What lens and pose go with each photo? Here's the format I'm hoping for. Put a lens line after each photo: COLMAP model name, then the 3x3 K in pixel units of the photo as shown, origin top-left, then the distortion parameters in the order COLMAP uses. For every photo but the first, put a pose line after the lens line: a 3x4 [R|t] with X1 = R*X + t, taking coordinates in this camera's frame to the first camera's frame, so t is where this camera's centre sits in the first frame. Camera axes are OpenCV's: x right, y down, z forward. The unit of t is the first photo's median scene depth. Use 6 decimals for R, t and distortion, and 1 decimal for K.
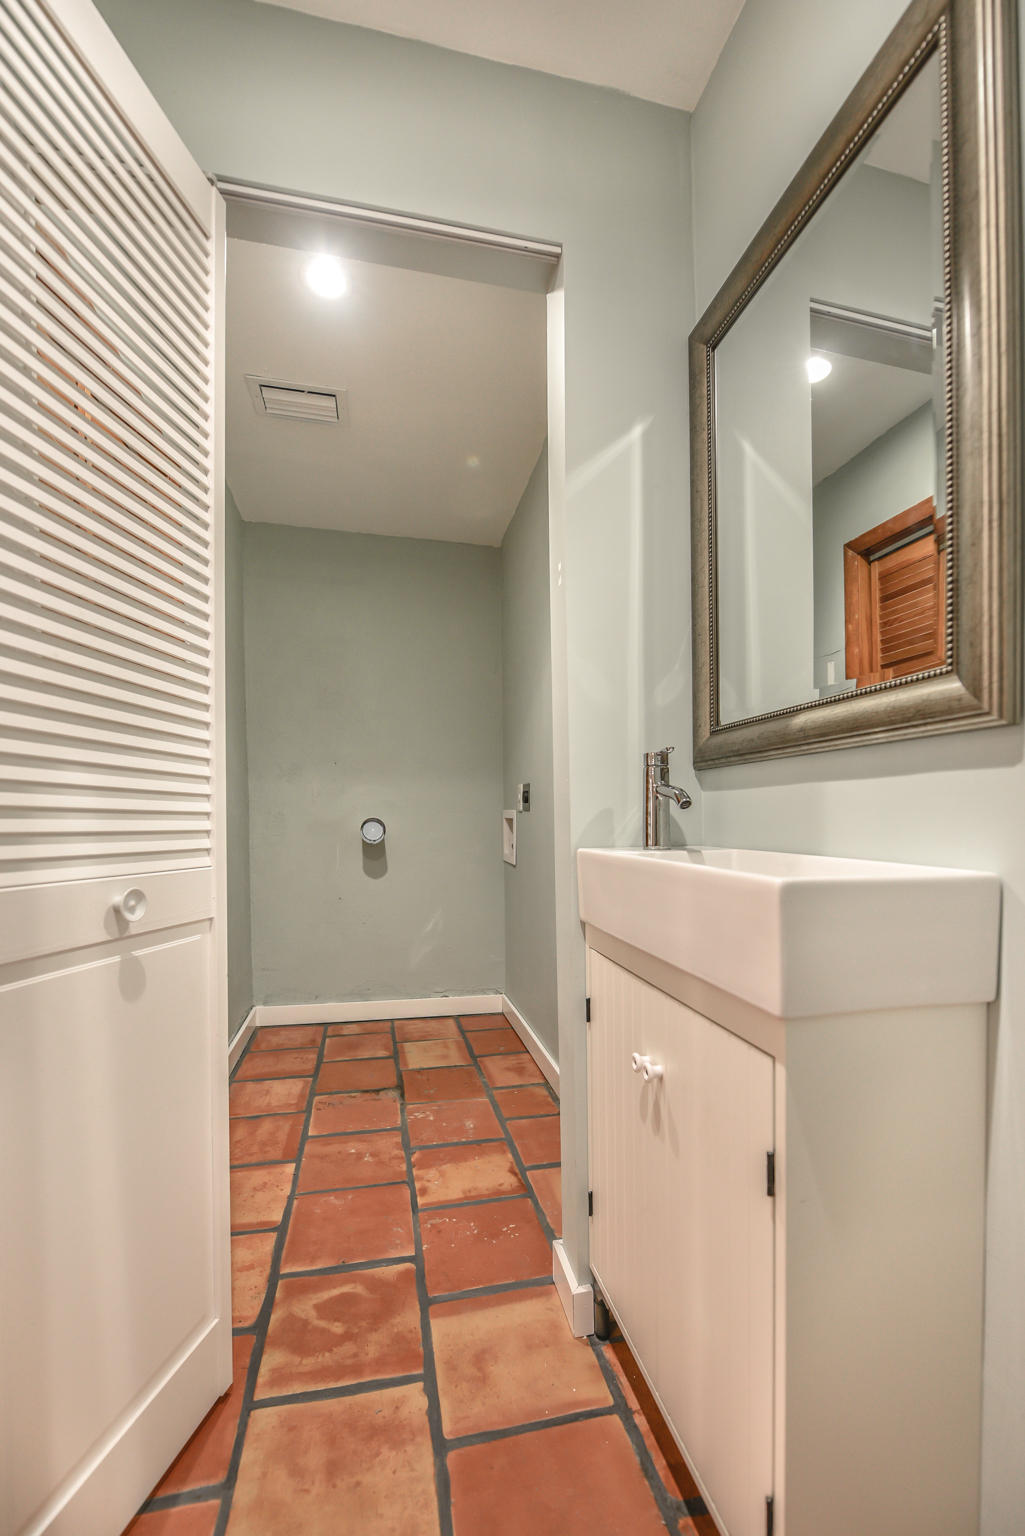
lens RADIAL K [[640.0, 0, 513.4], [0, 640.0, 830.4], [0, 0, 1]] dist [-0.007956, -0.000404]
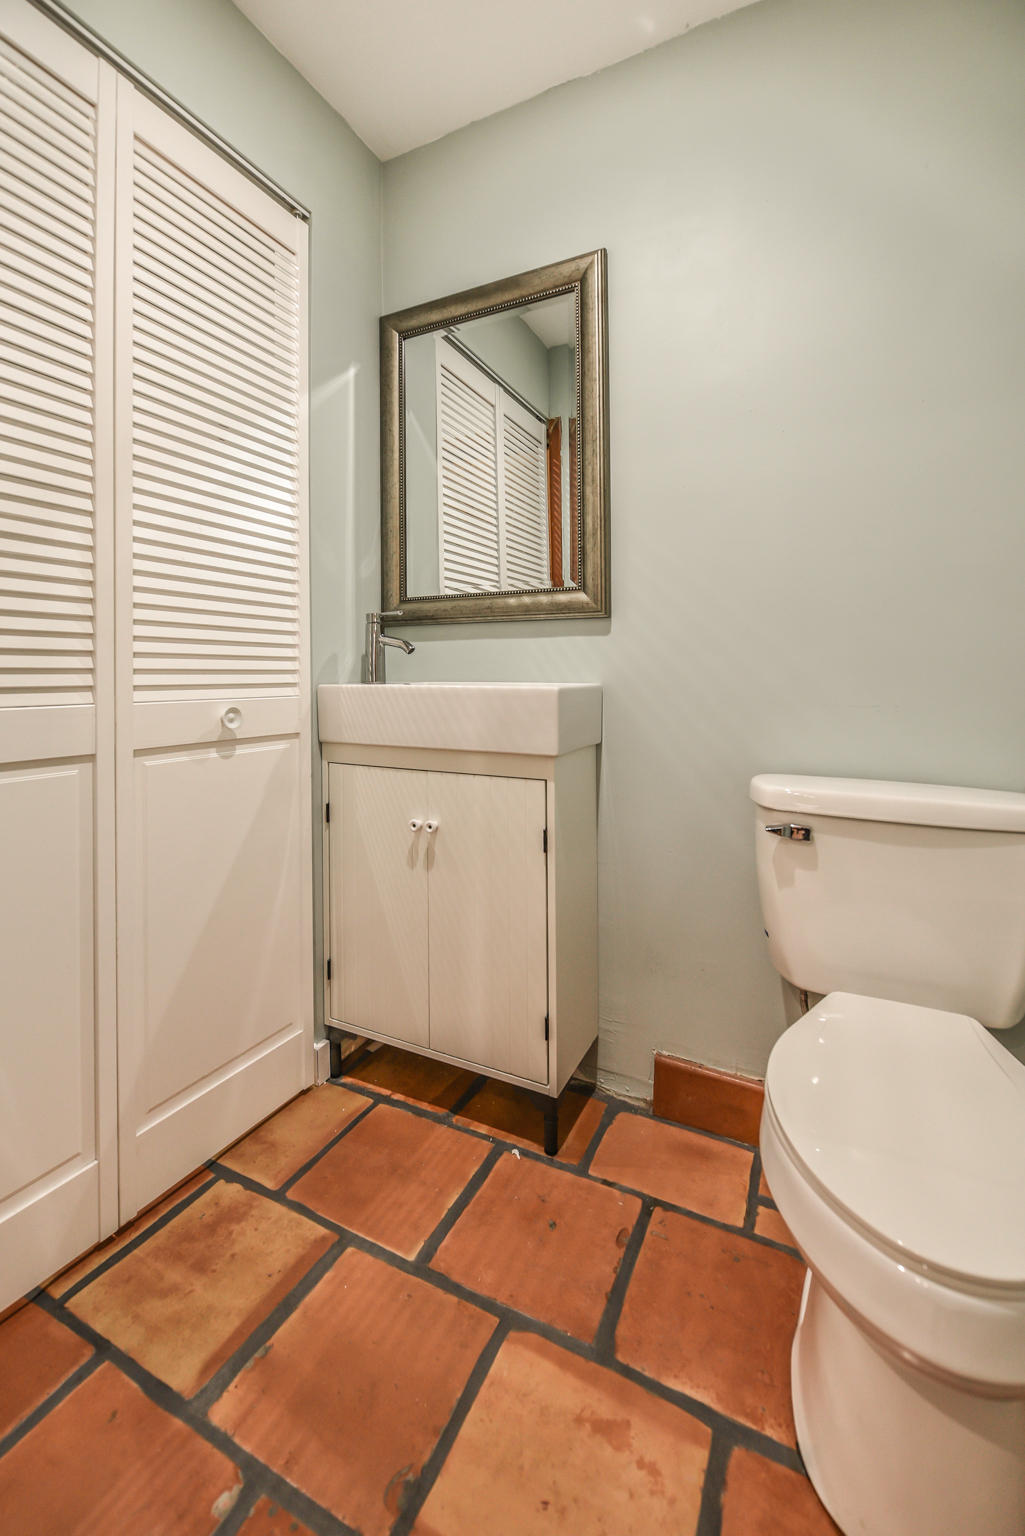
lens RADIAL K [[647.2, 0, 512.1], [0, 647.2, 662.2], [0, 0, 1]] dist [-0.000946, -0.000360]
pose [[0.634243, 0.013623, 0.773014, -0.784137], [0.018429, 0.999294, -0.032731, 0.040732], [-0.772914, 0.035005, 0.633544, -0.120856]]
